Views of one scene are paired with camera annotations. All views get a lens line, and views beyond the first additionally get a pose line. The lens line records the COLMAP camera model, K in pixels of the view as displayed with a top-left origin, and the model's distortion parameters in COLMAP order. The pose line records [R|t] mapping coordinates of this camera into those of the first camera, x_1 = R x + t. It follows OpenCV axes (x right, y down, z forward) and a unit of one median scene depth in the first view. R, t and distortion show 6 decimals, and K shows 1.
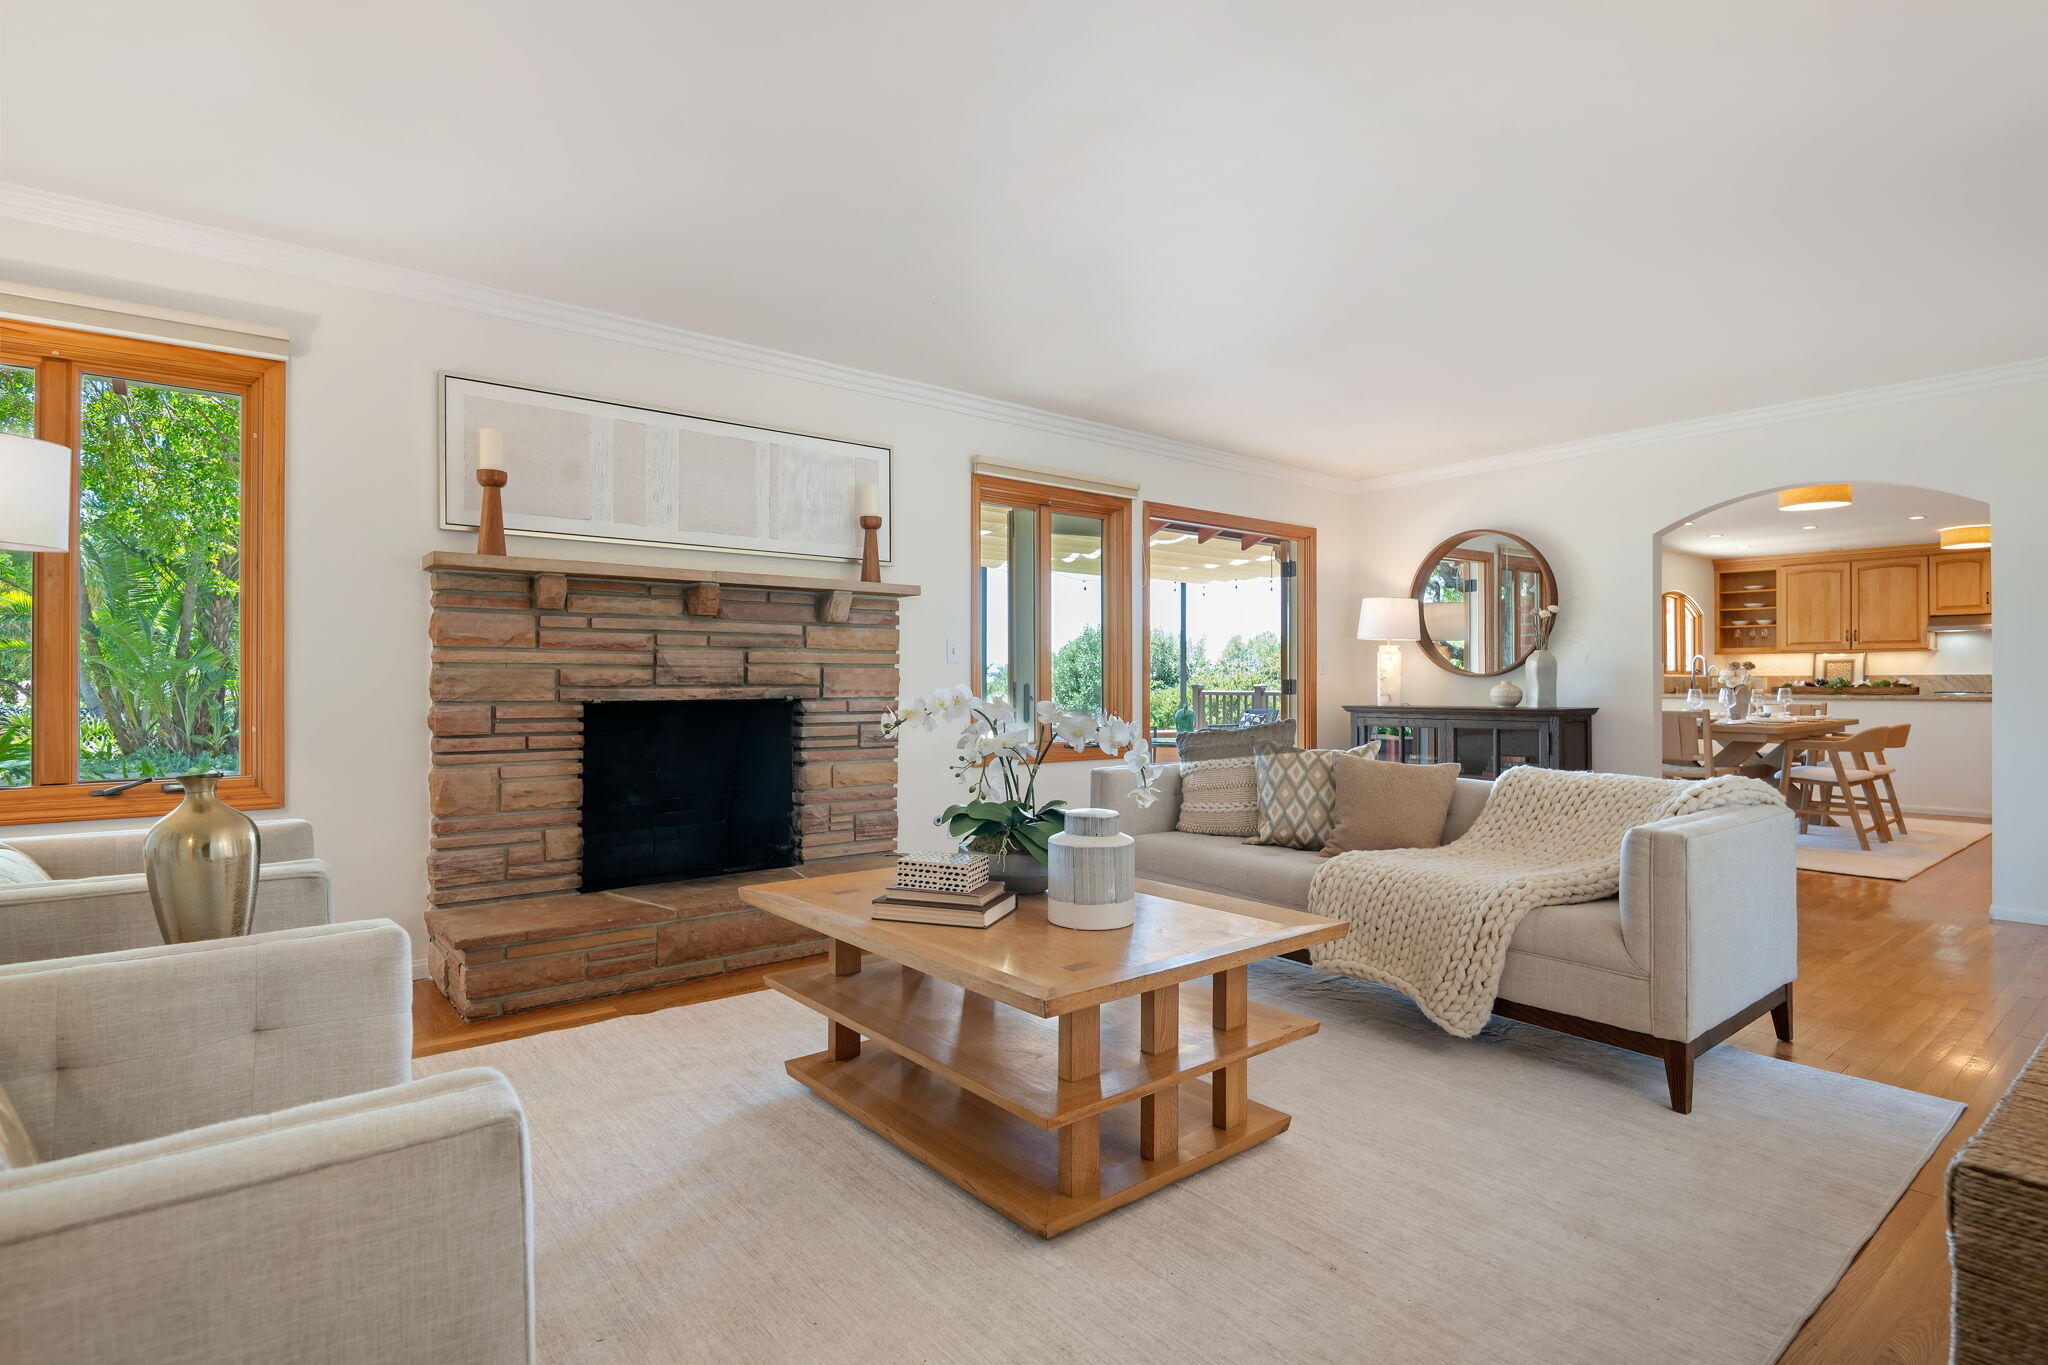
lens RADIAL K [[1009.1, 0, 1040.3], [0, 1009.1, 679.0], [0, 0, 1]] dist [-0.002195, -0.001457]
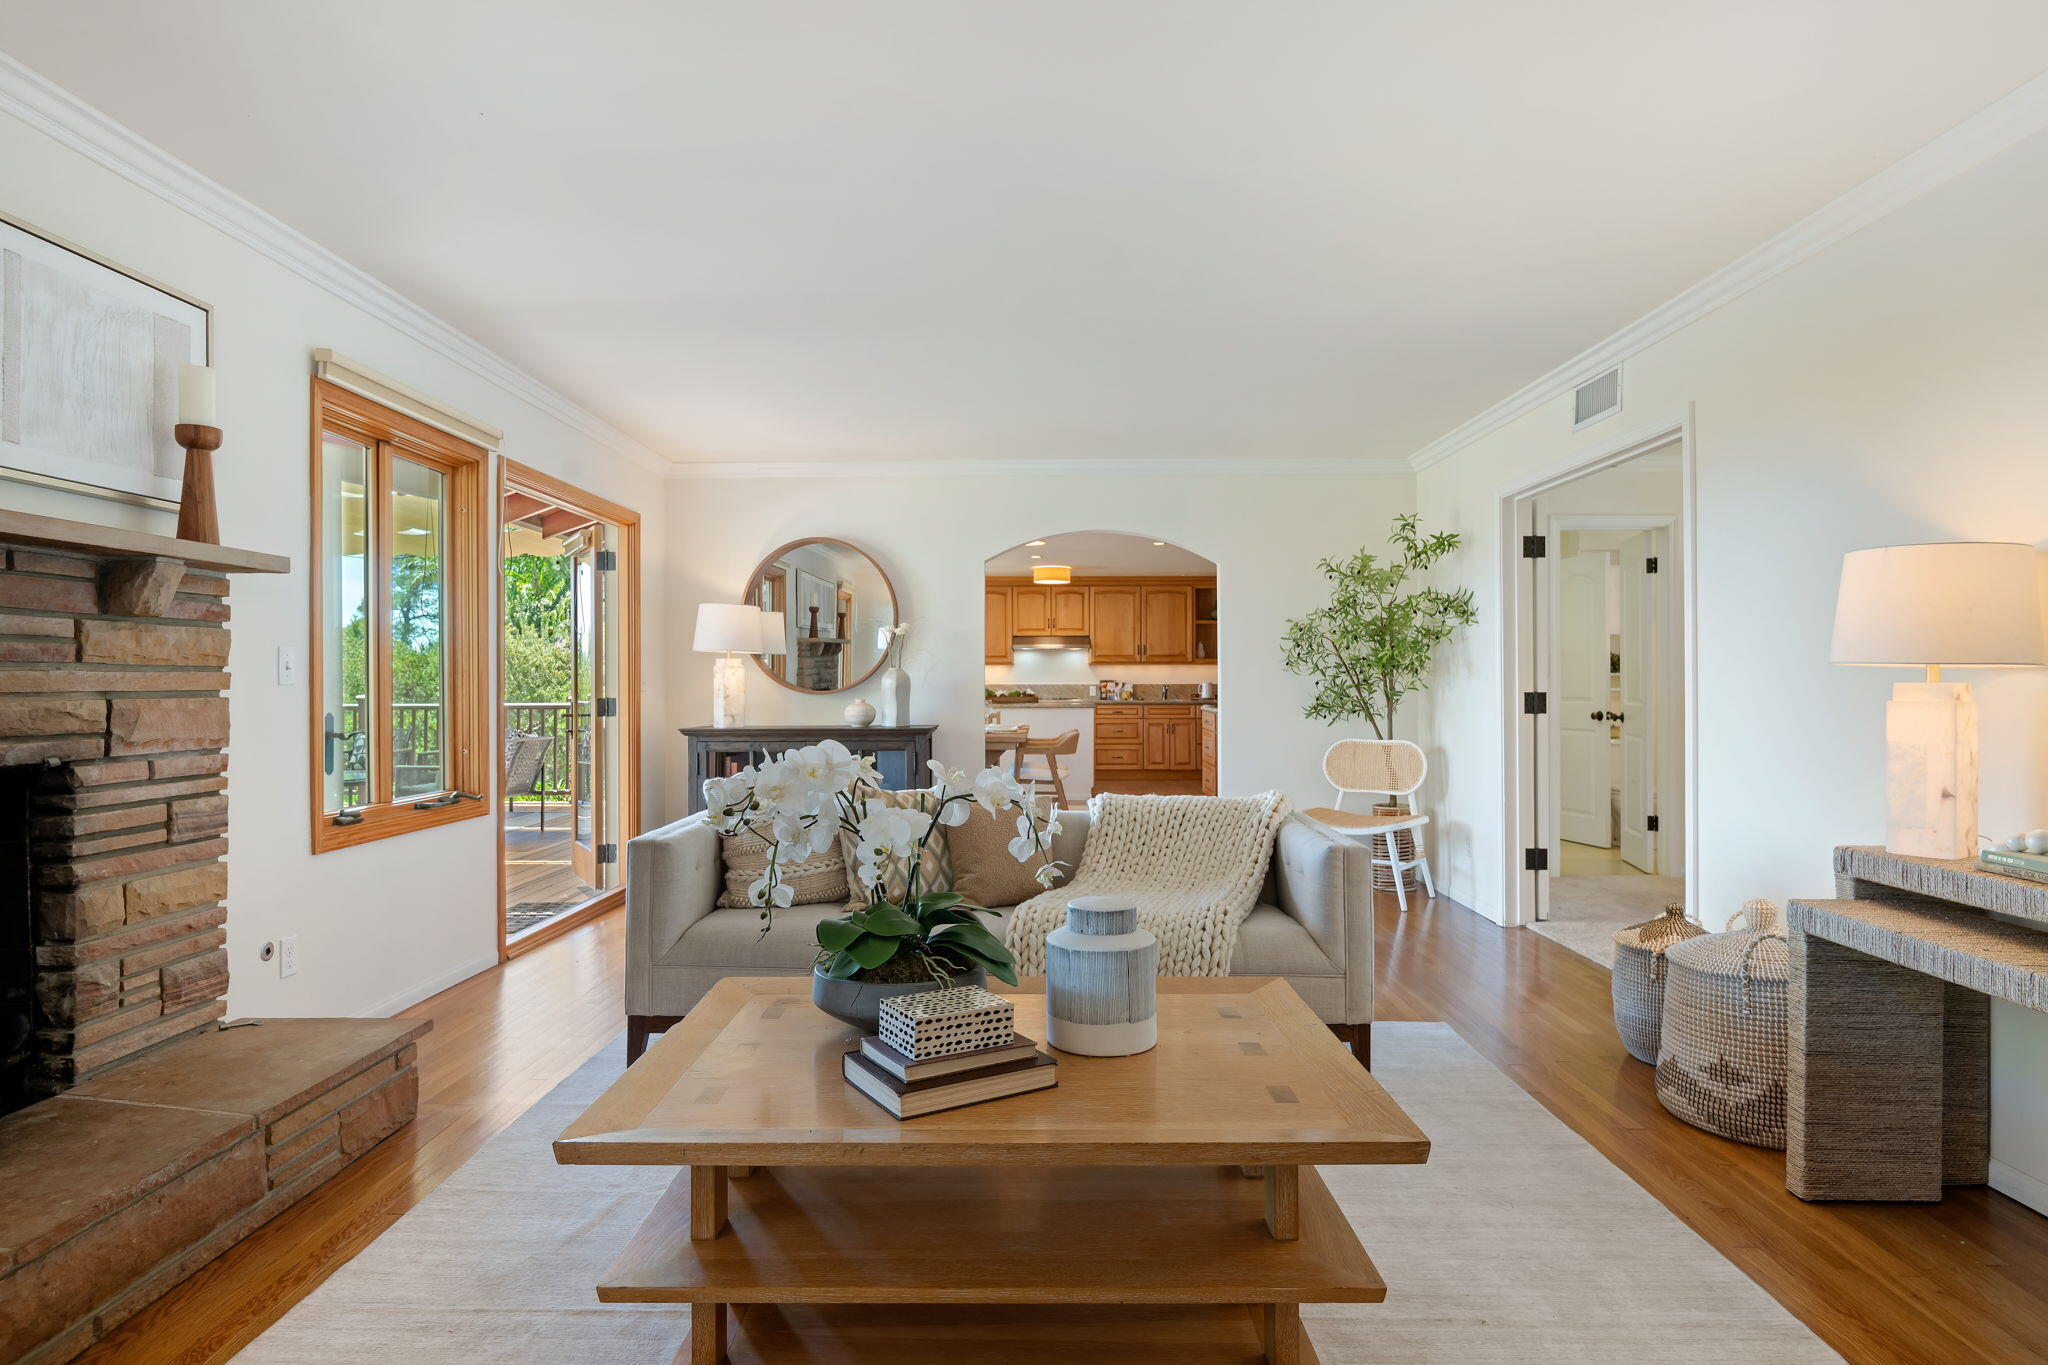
lens RADIAL K [[1134.2, 0, 1020.1], [0, 1134.2, 678.1], [0, 0, 1]] dist [-0.007439, -0.003191]
pose [[0.646577, 0.002123, 0.762846, -0.357529], [-0.001013, 0.999998, -0.001925, -0.021916], [-0.762848, 0.000472, 0.646578, 0.257898]]
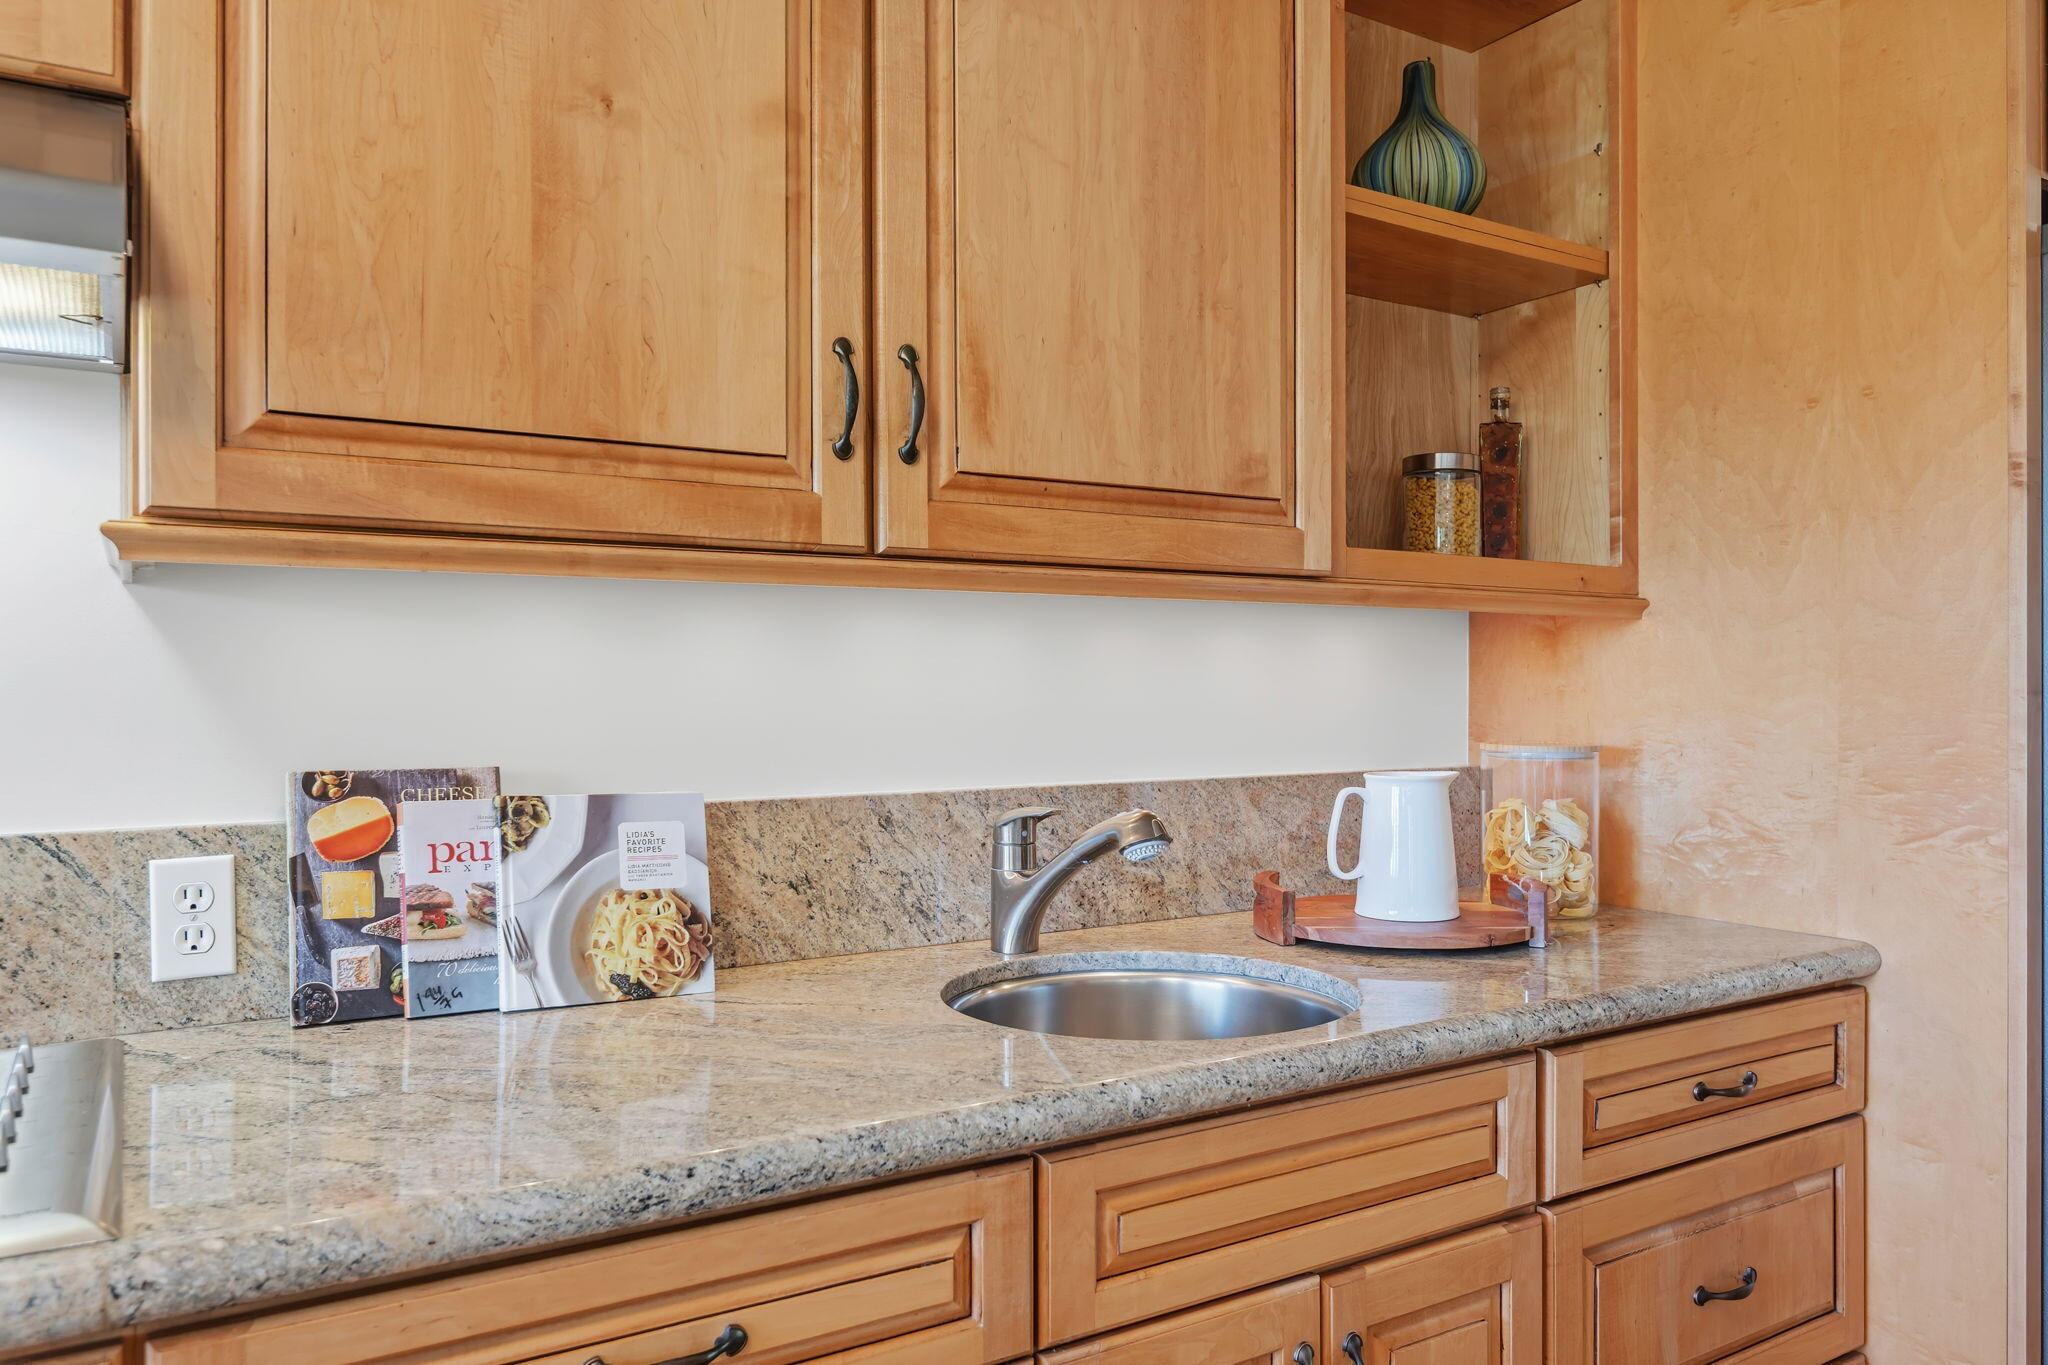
lens RADIAL K [[1441.4, 0, 1031.4], [0, 1441.4, 688.9], [0, 0, 1]] dist [-0.008216, -0.004915]
pose [[0.137582, 0.004322, 0.990481, 2.000408], [0.003368, 0.999983, -0.004831, -0.039697], [-0.990485, 0.004001, 0.137566, 1.997200]]
